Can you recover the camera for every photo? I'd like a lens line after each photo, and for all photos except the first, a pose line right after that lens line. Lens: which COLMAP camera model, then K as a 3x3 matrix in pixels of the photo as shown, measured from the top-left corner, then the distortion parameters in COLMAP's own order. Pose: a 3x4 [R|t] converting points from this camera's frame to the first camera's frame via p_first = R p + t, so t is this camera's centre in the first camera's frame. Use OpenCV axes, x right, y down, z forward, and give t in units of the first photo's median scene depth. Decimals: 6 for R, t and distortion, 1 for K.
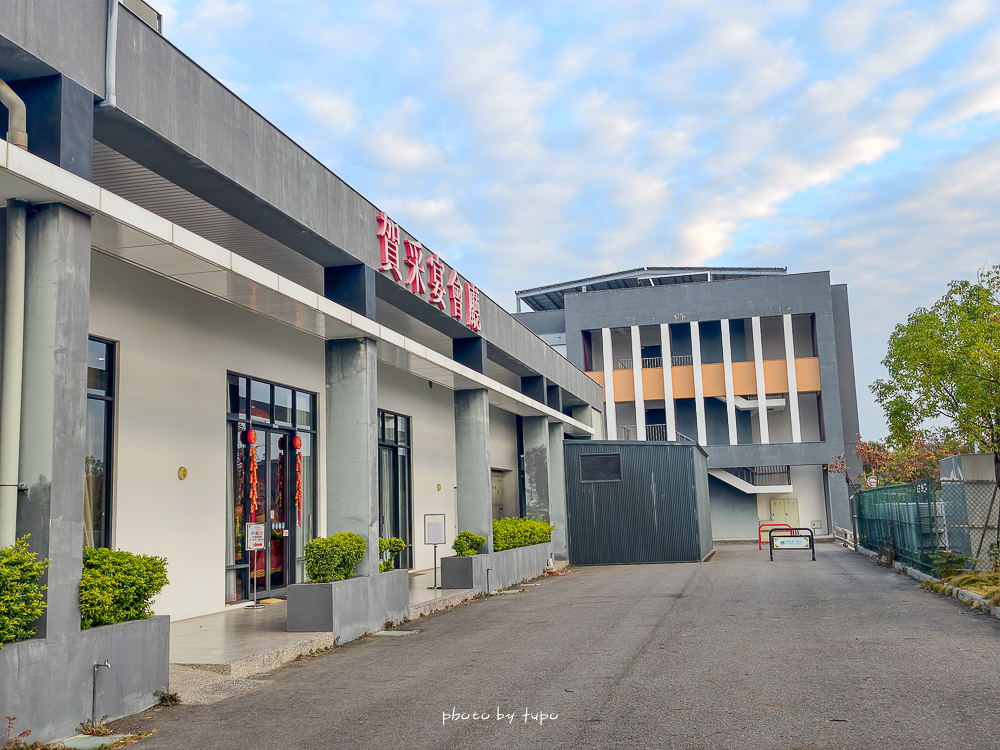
lens RADIAL K [[1030.8, 0, 500.0], [0, 1030.8, 375.0], [0, 0, 1]] dist [-0.003901, -0.003365]
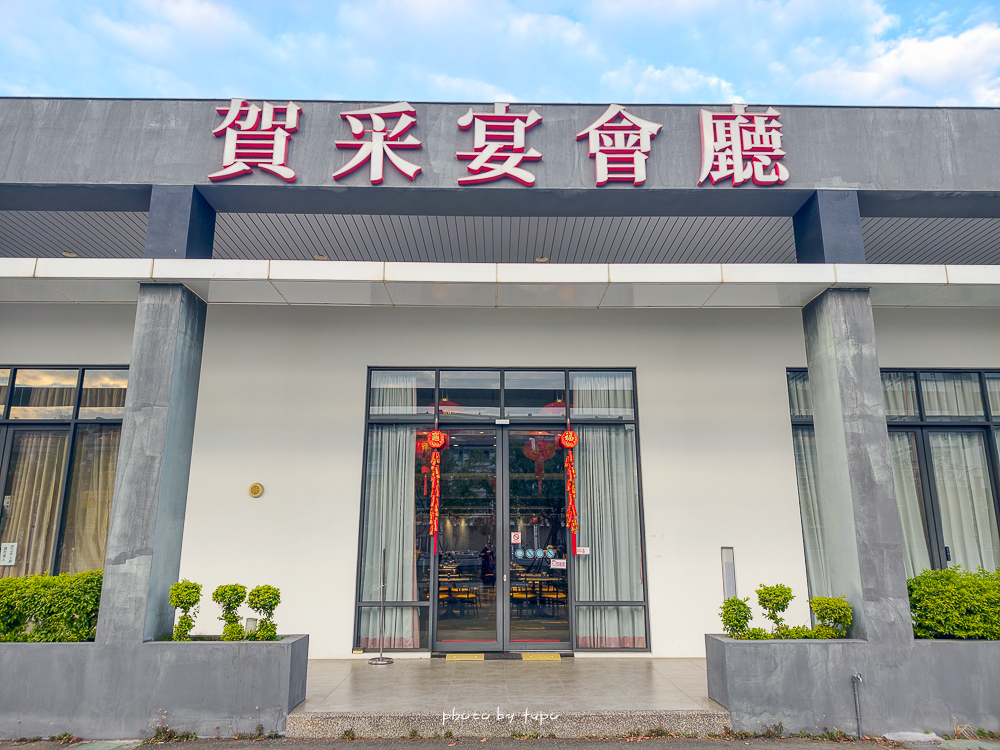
lens RADIAL K [[712.7, 0, 506.7], [0, 712.7, 382.9], [0, 0, 1]] dist [0.004237, -0.007336]
pose [[0.290420, -0.300566, -0.908469, 0.223580], [0.149427, 0.951986, -0.267195, 0.124679], [0.945160, -0.058151, 0.321389, 0.618366]]
